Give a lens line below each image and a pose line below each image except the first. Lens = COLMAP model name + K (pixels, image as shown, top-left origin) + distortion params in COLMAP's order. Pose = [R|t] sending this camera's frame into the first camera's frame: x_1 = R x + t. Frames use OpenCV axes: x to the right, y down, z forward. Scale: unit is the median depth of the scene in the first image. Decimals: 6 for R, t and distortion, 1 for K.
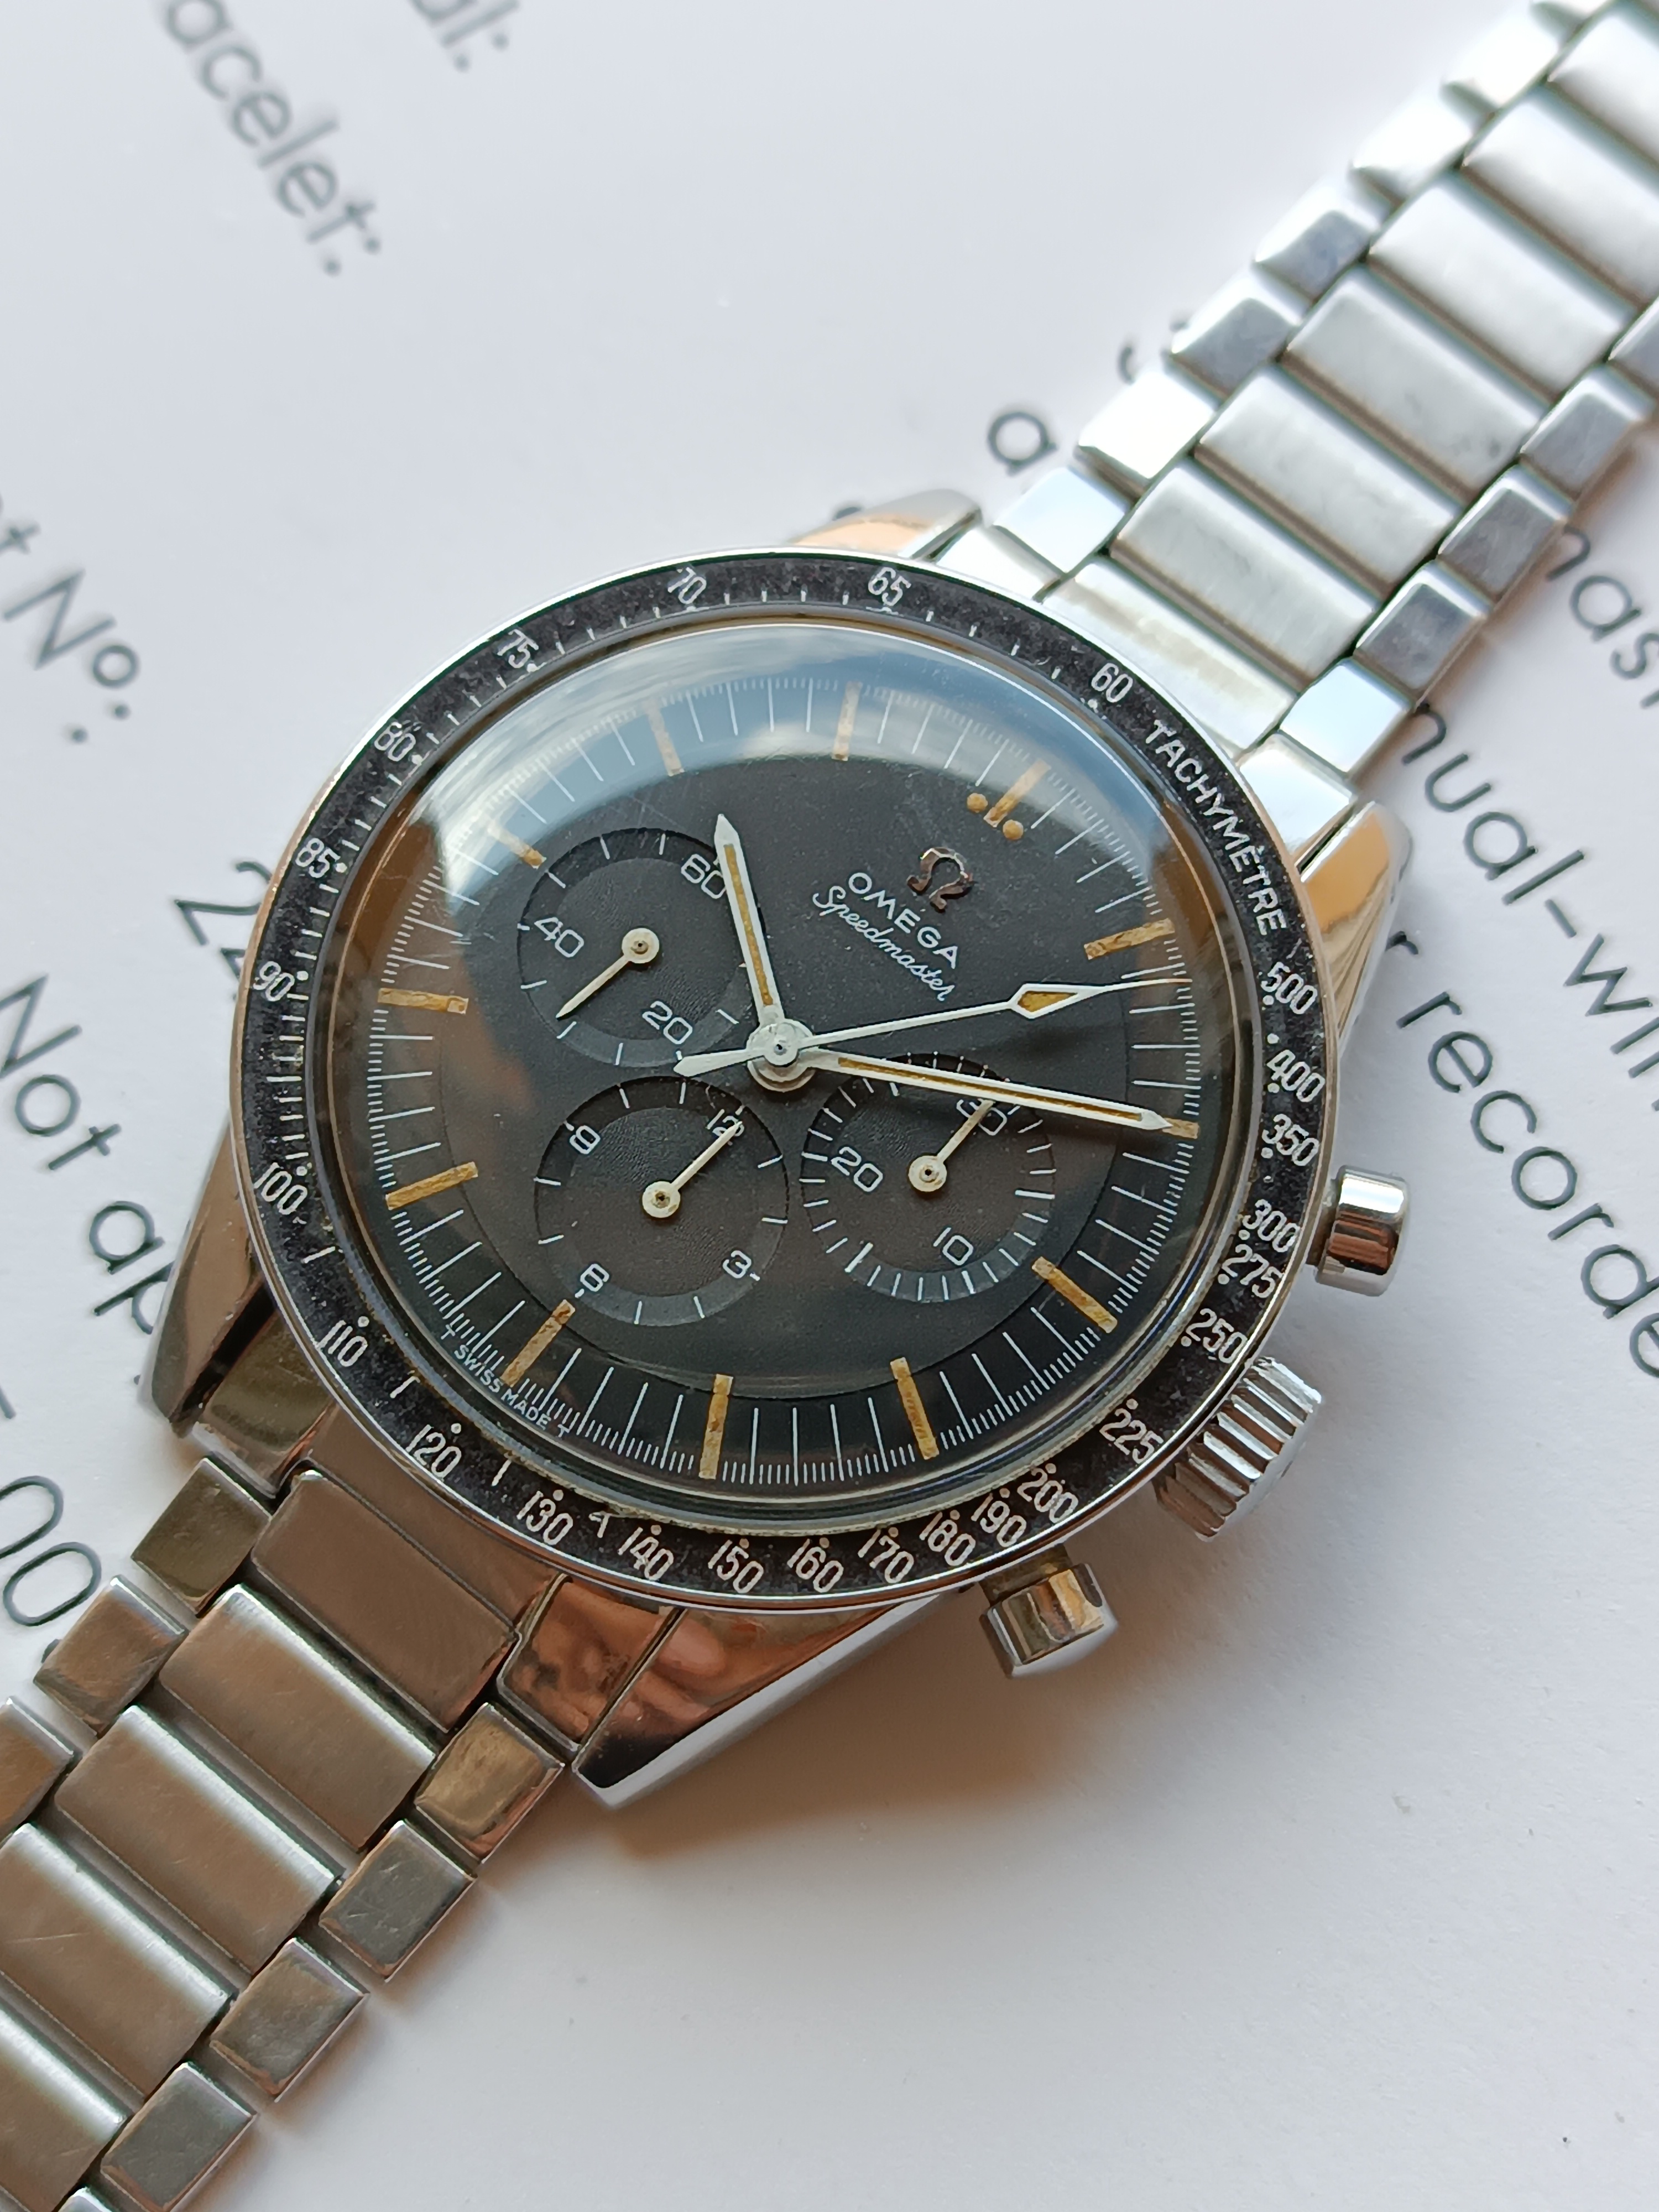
lens RADIAL K [[3354.4, 0, 807.4], [0, 3354.4, 1106.7], [0, 0, 1]] dist [0.026938, 0.000000]
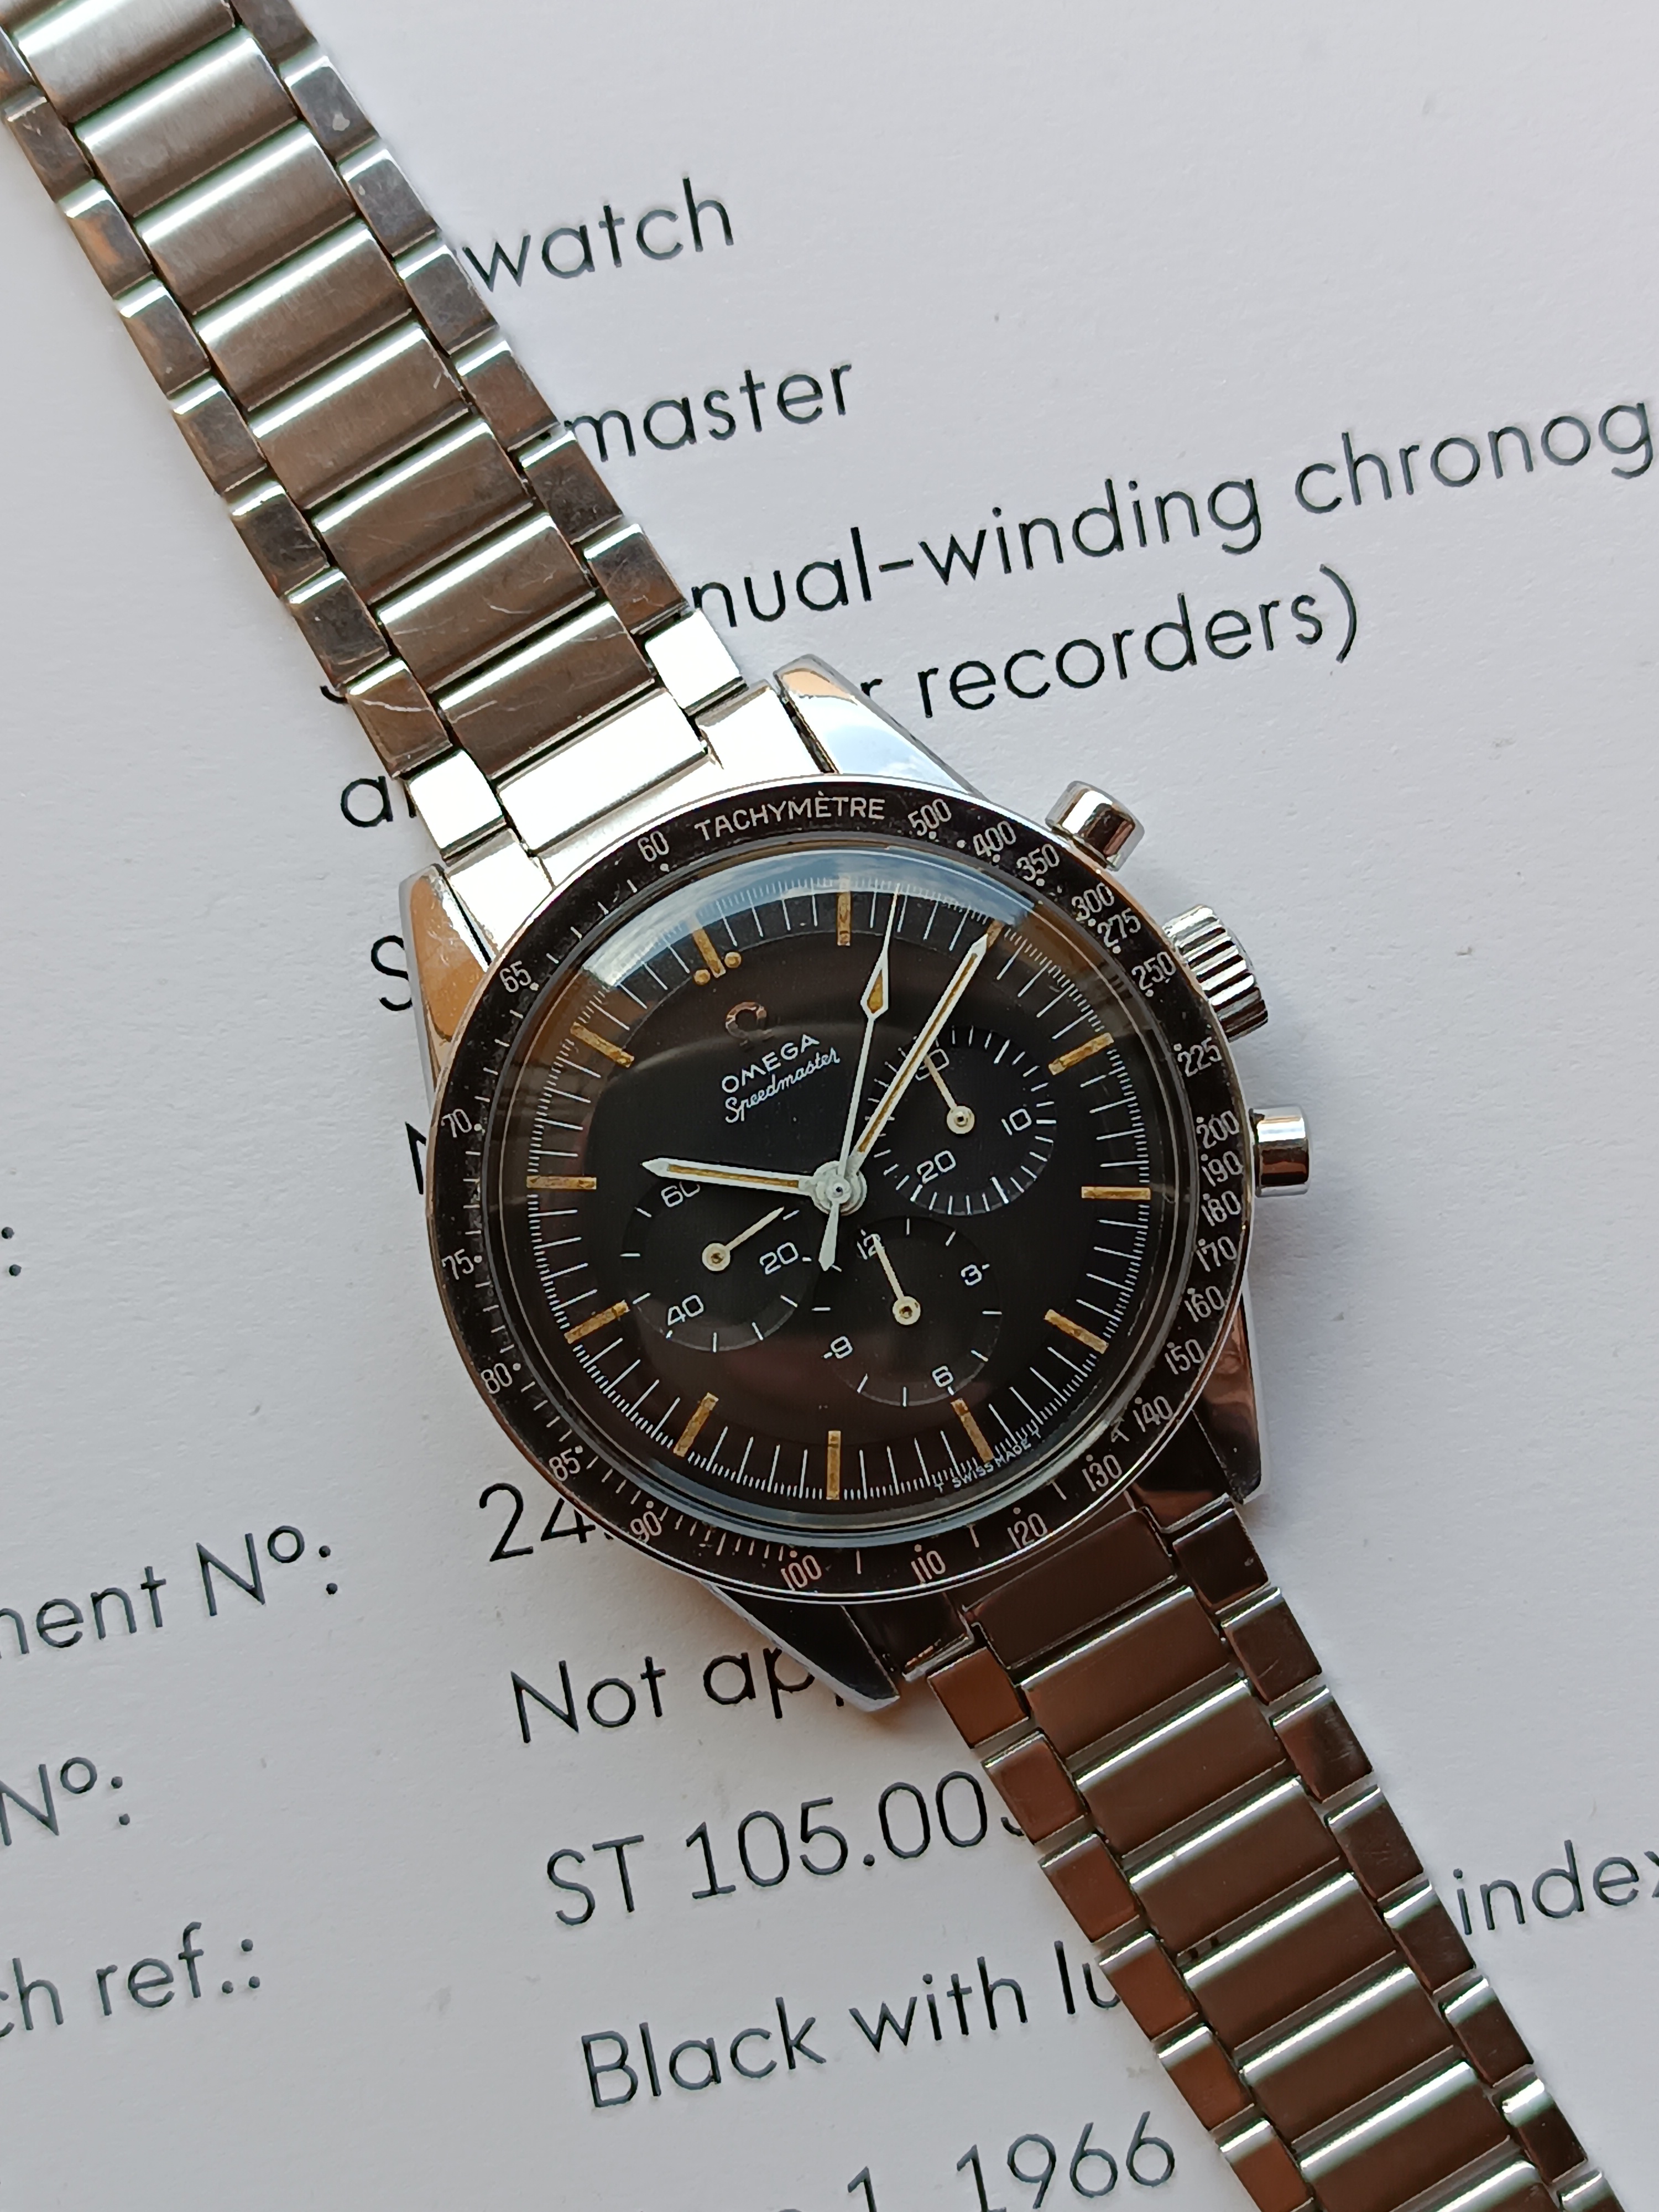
lens RADIAL K [[3354.4, 0, 834.4], [0, 3354.4, 1086.3], [0, 0, 1]] dist [0.026938, 0.000000]
pose [[0.358416, -0.933480, 0.012370, 0.013637], [0.894721, 0.347257, 0.280870, -0.407307], [-0.266482, -0.089600, 0.959666, -0.279392]]
